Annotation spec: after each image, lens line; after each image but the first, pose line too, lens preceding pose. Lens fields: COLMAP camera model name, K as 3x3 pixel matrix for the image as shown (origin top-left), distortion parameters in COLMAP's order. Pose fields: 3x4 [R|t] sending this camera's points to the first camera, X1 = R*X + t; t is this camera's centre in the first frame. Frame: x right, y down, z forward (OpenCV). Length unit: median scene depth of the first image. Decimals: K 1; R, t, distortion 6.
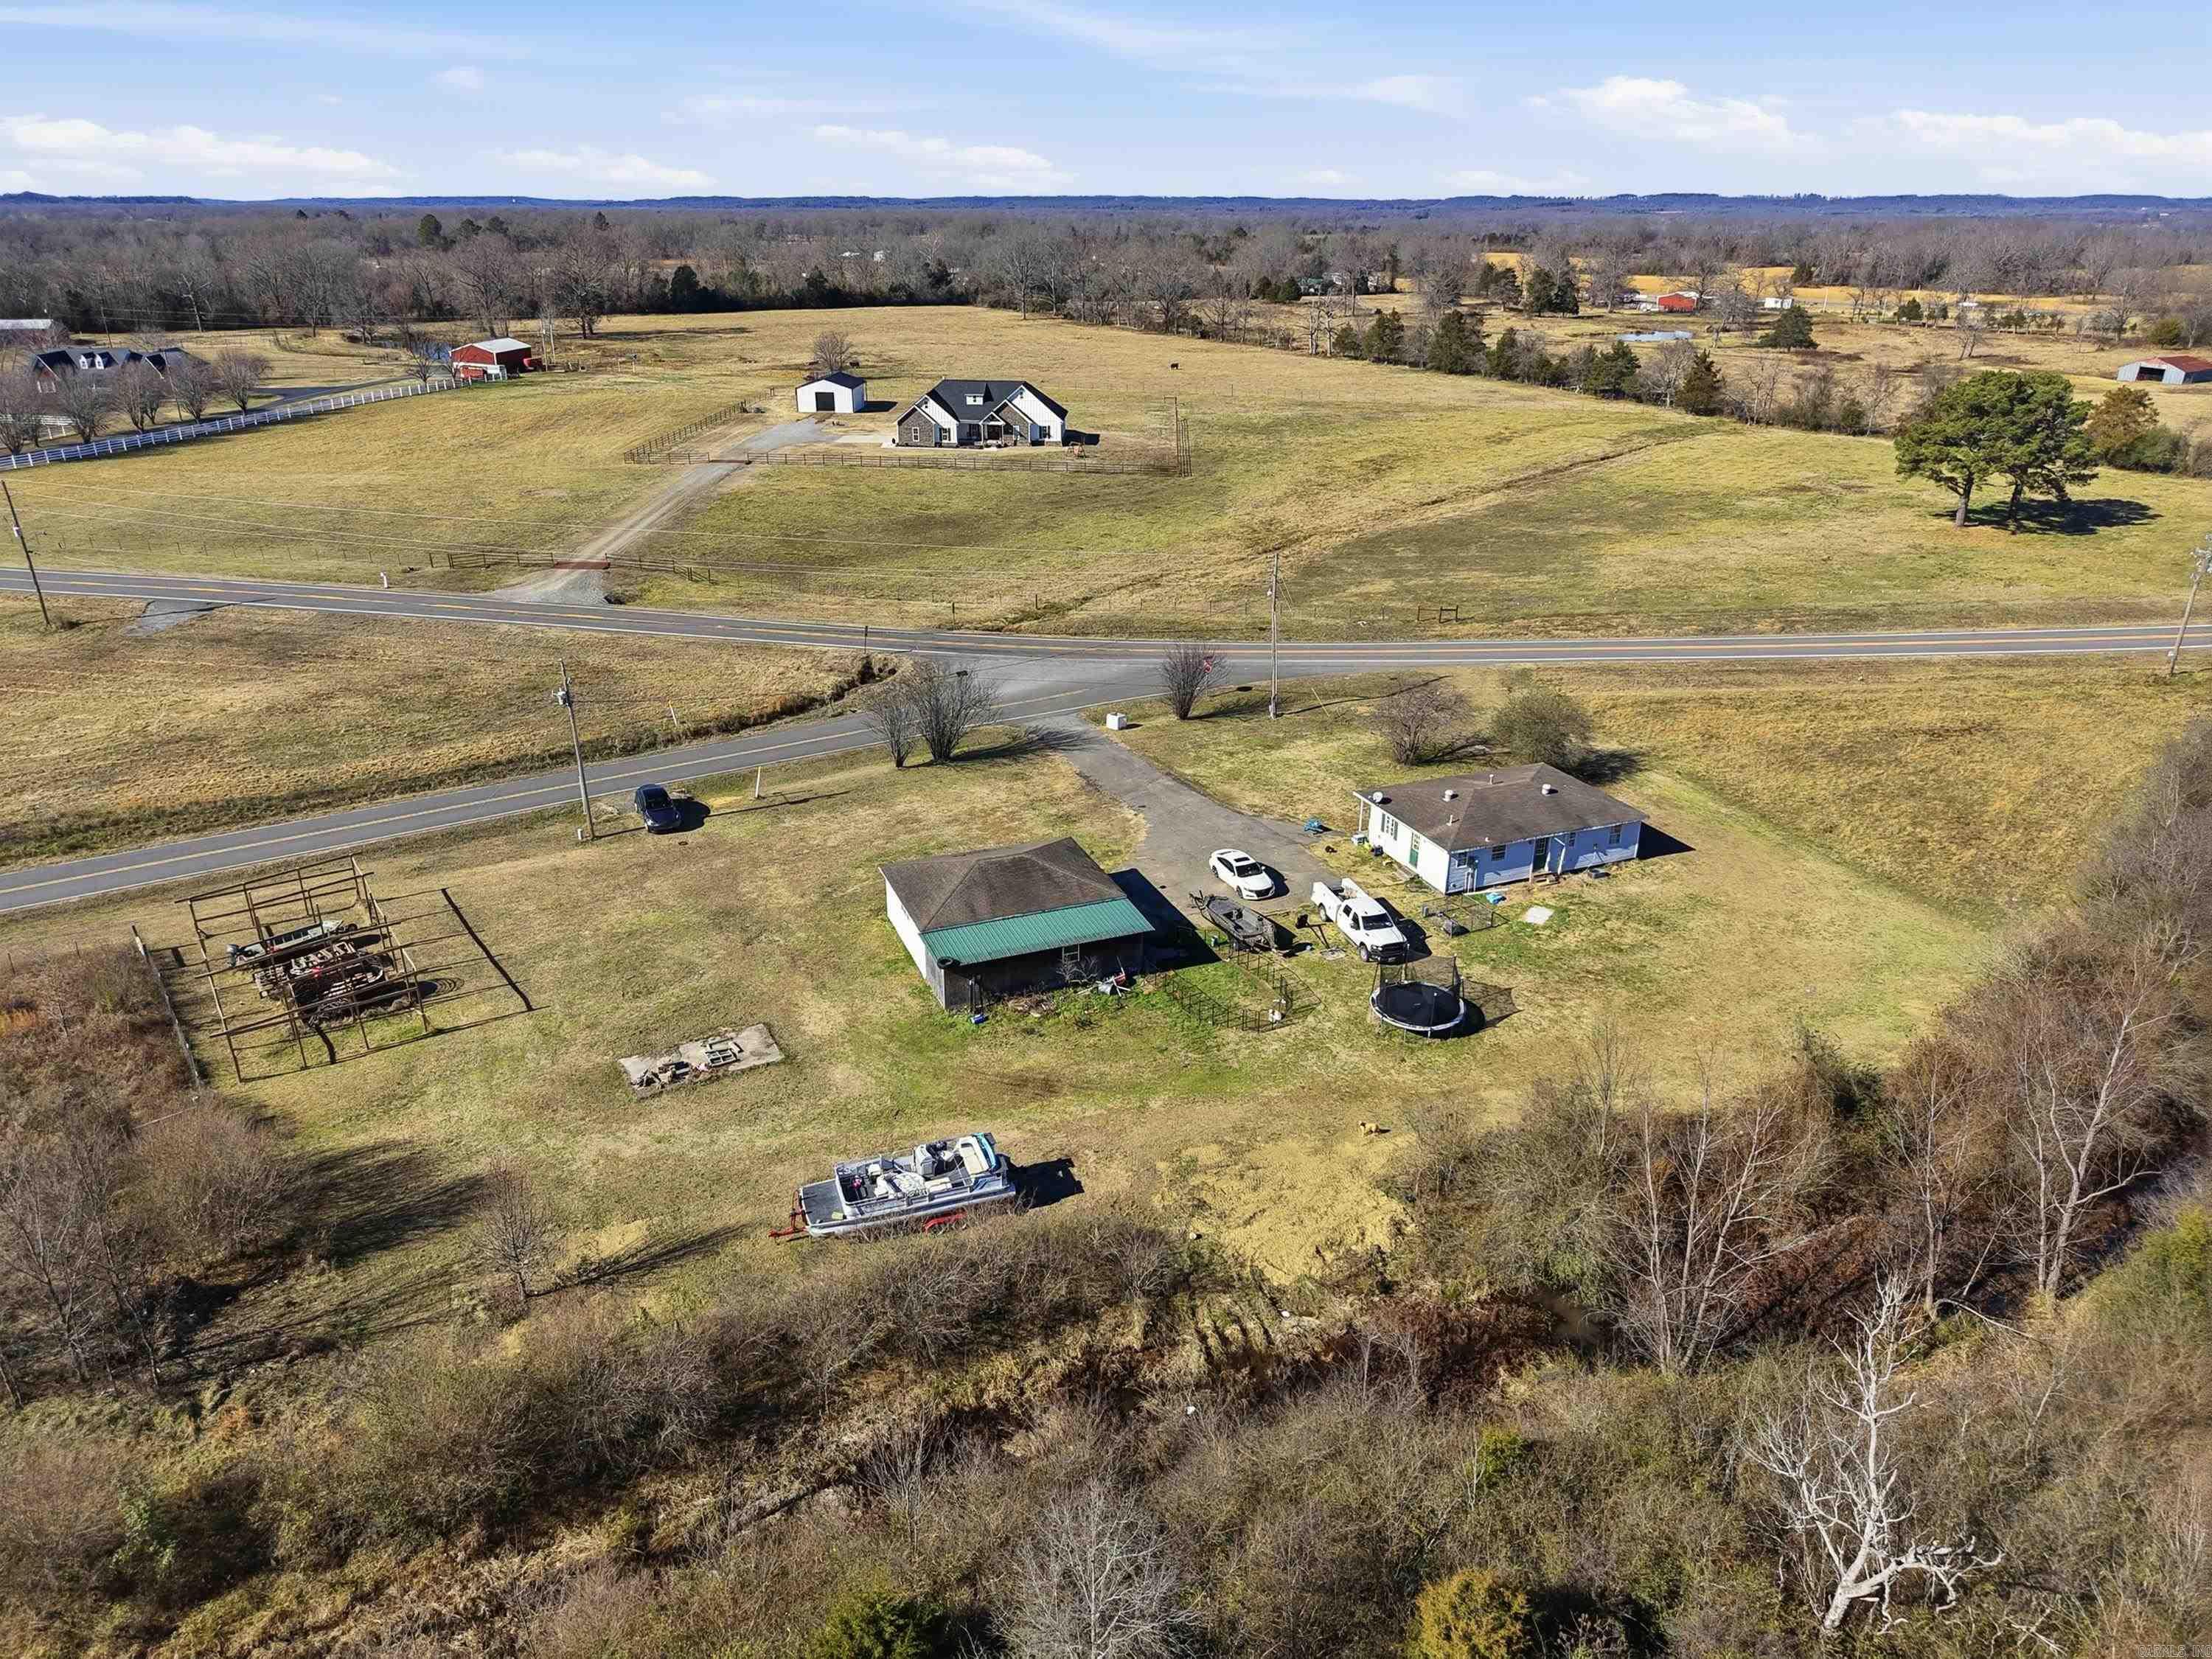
lens RADIAL K [[1476.8, 0, 1111.5], [0, 1476.8, 837.9], [0, 0, 1]] dist [0.023031, -0.020941]
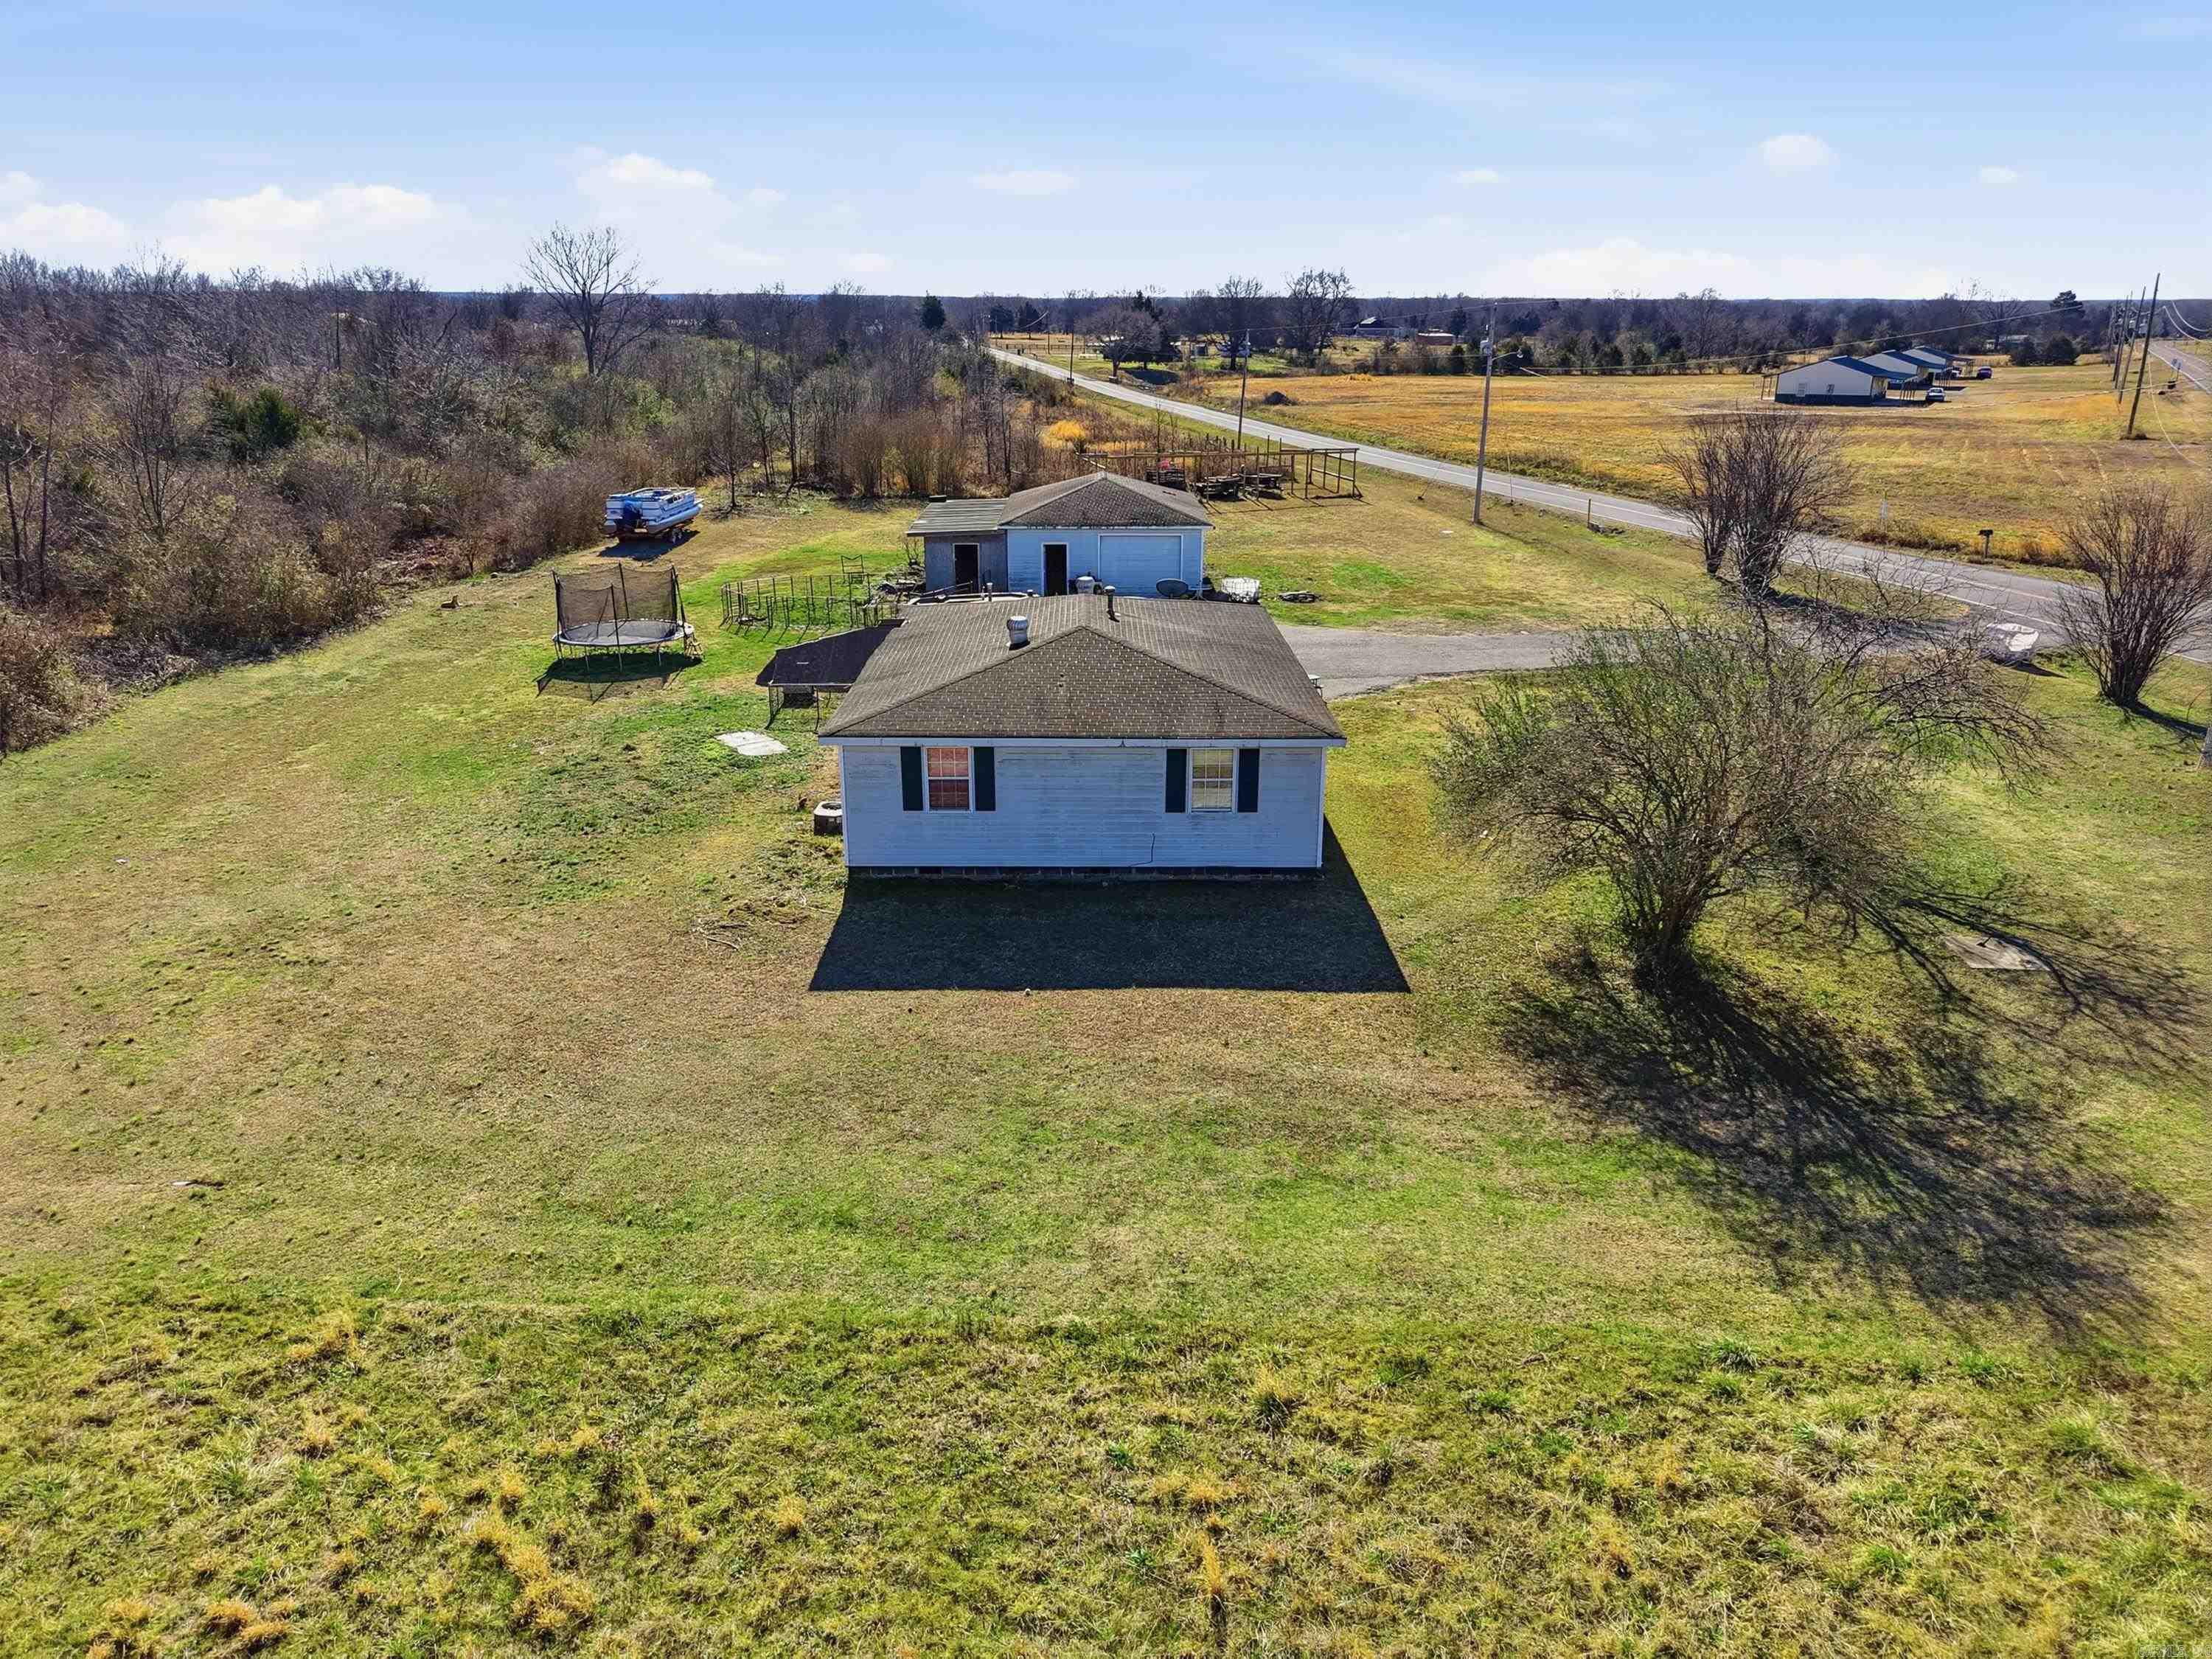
lens RADIAL K [[1476.8, 0, 1118.1], [0, 1476.8, 830.7], [0, 0, 1]] dist [0.023031, -0.020941]
pose [[-0.362114, 0.283690, -0.887915, 0.716239], [-0.375082, 0.827694, 0.417417, -0.177113], [0.853339, 0.484193, -0.193312, 1.279546]]
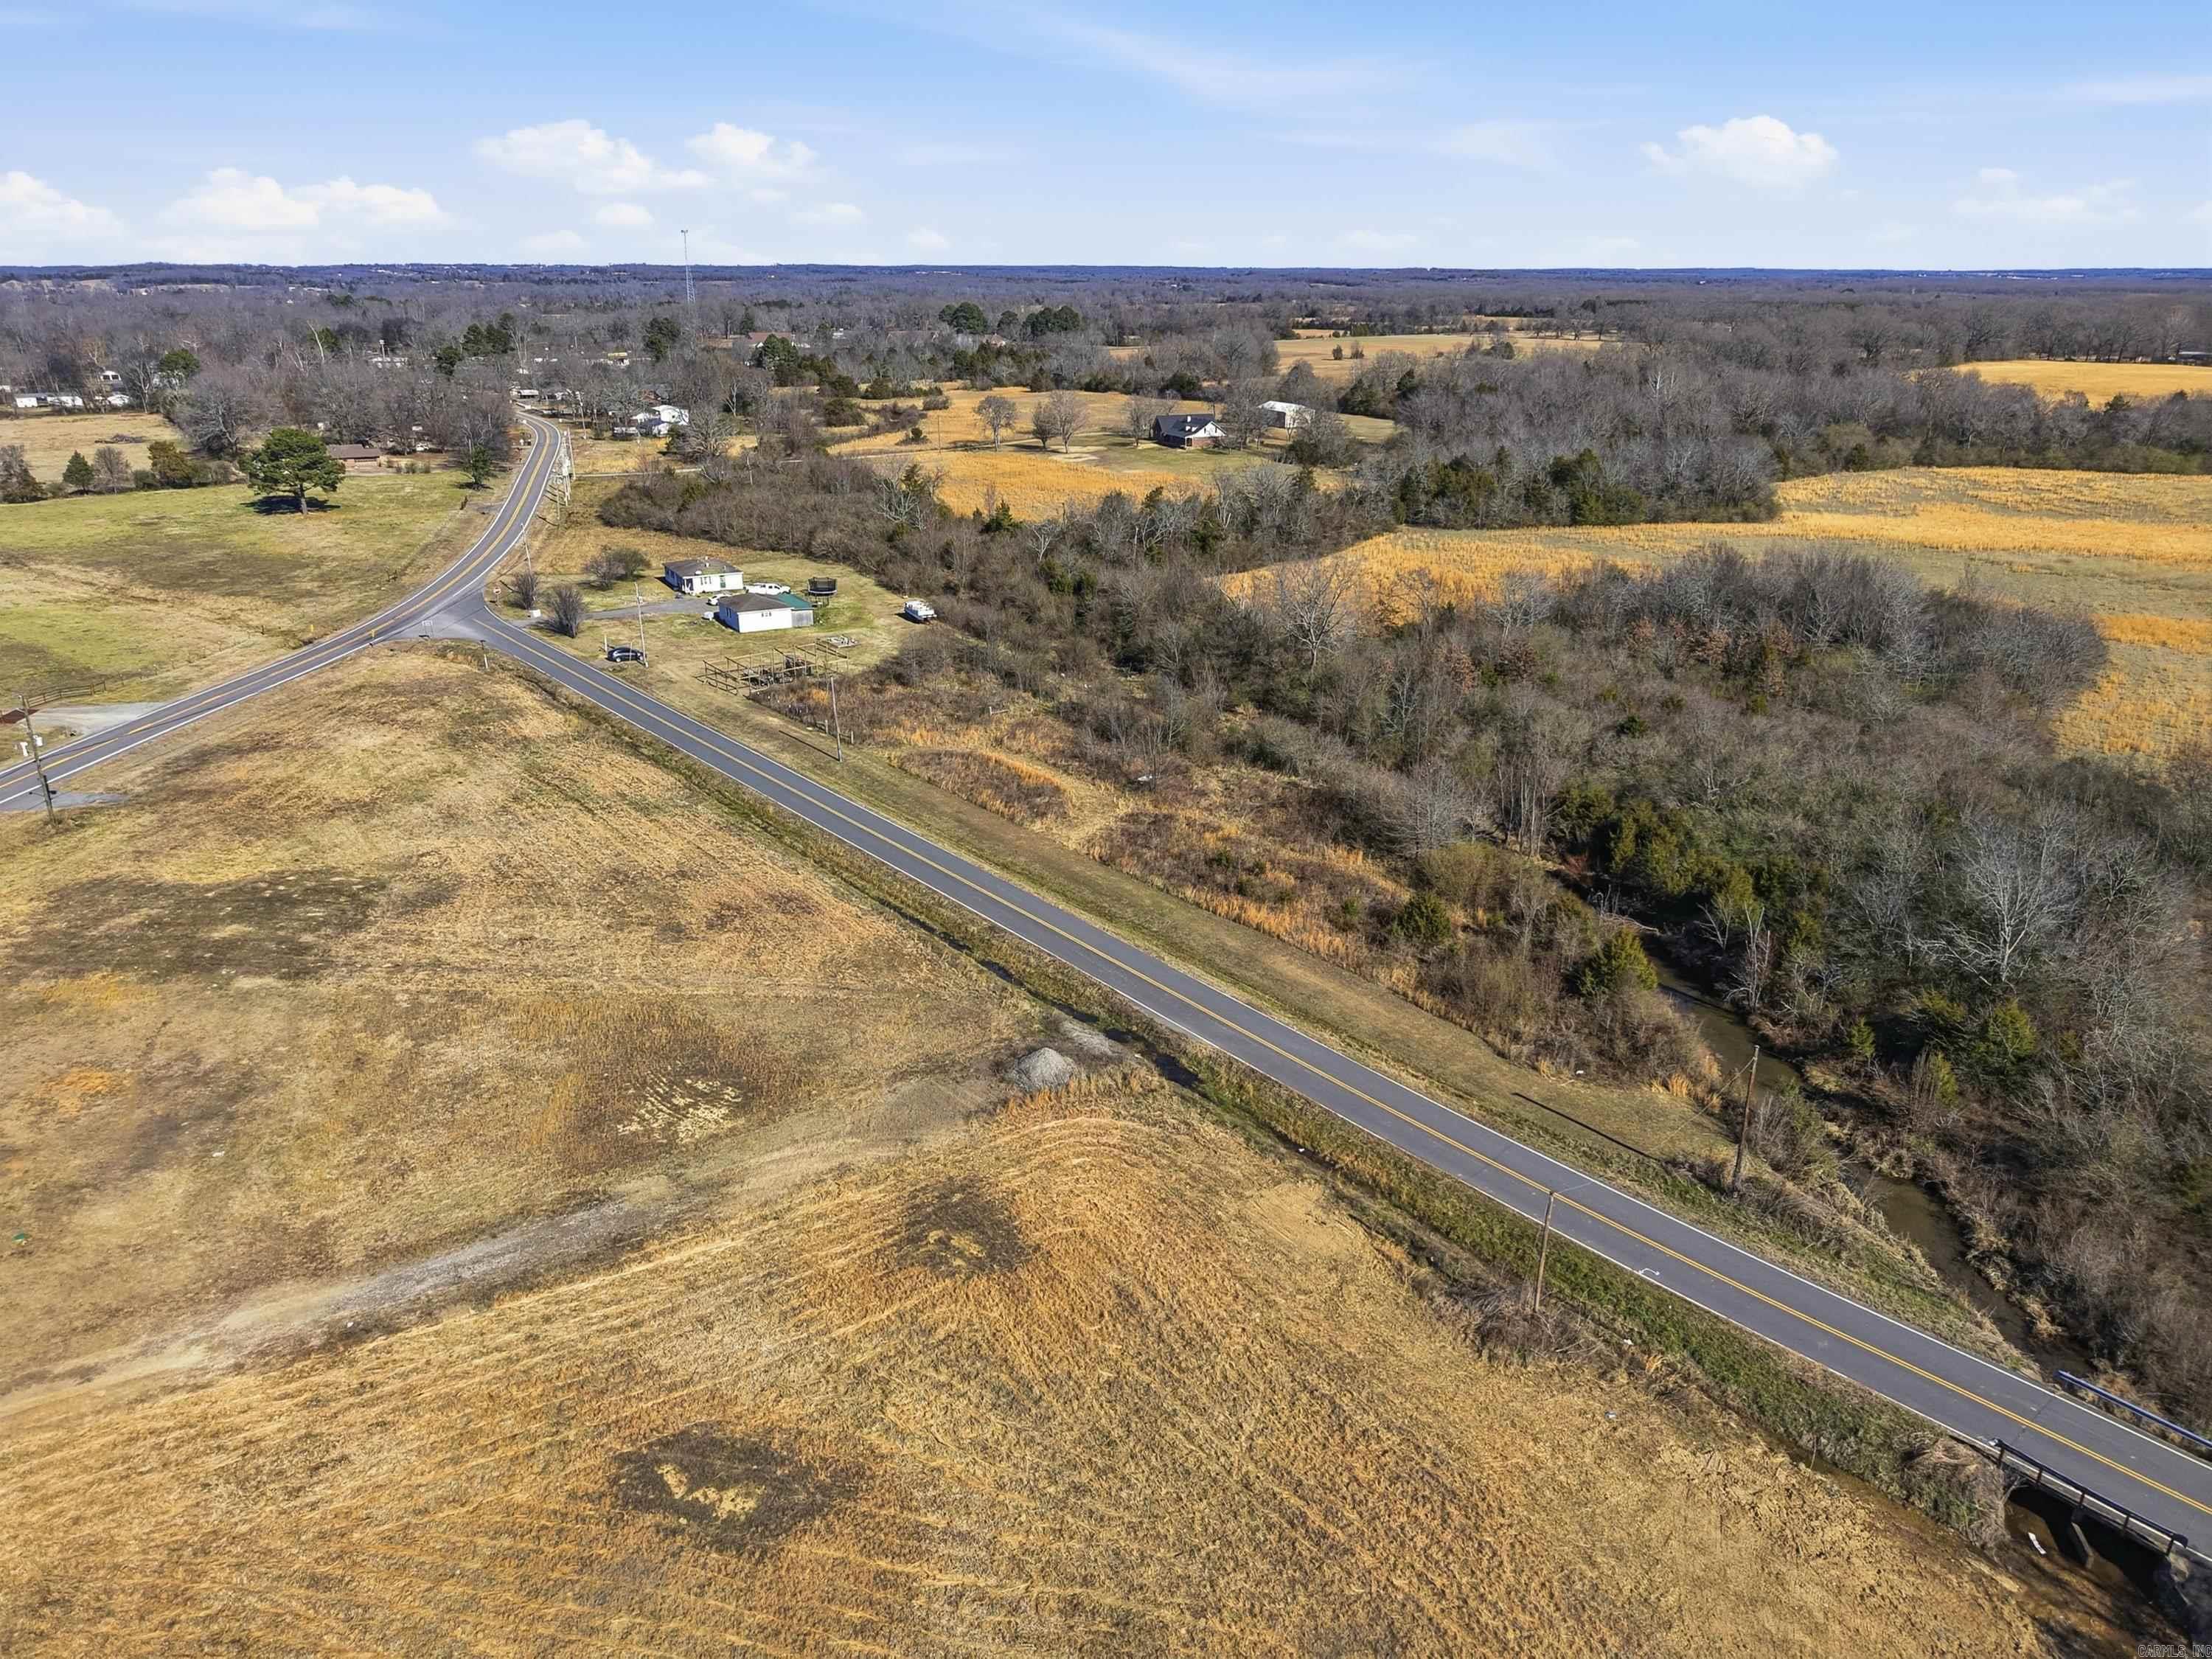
lens RADIAL K [[1476.8, 0, 1093.9], [0, 1476.8, 833.7], [0, 0, 1]] dist [0.023031, -0.020941]
pose [[-0.125636, -0.355025, 0.926376, -3.039913], [0.387026, 0.842248, 0.375272, -0.424995], [-0.913469, 0.405679, 0.031587, 0.504349]]
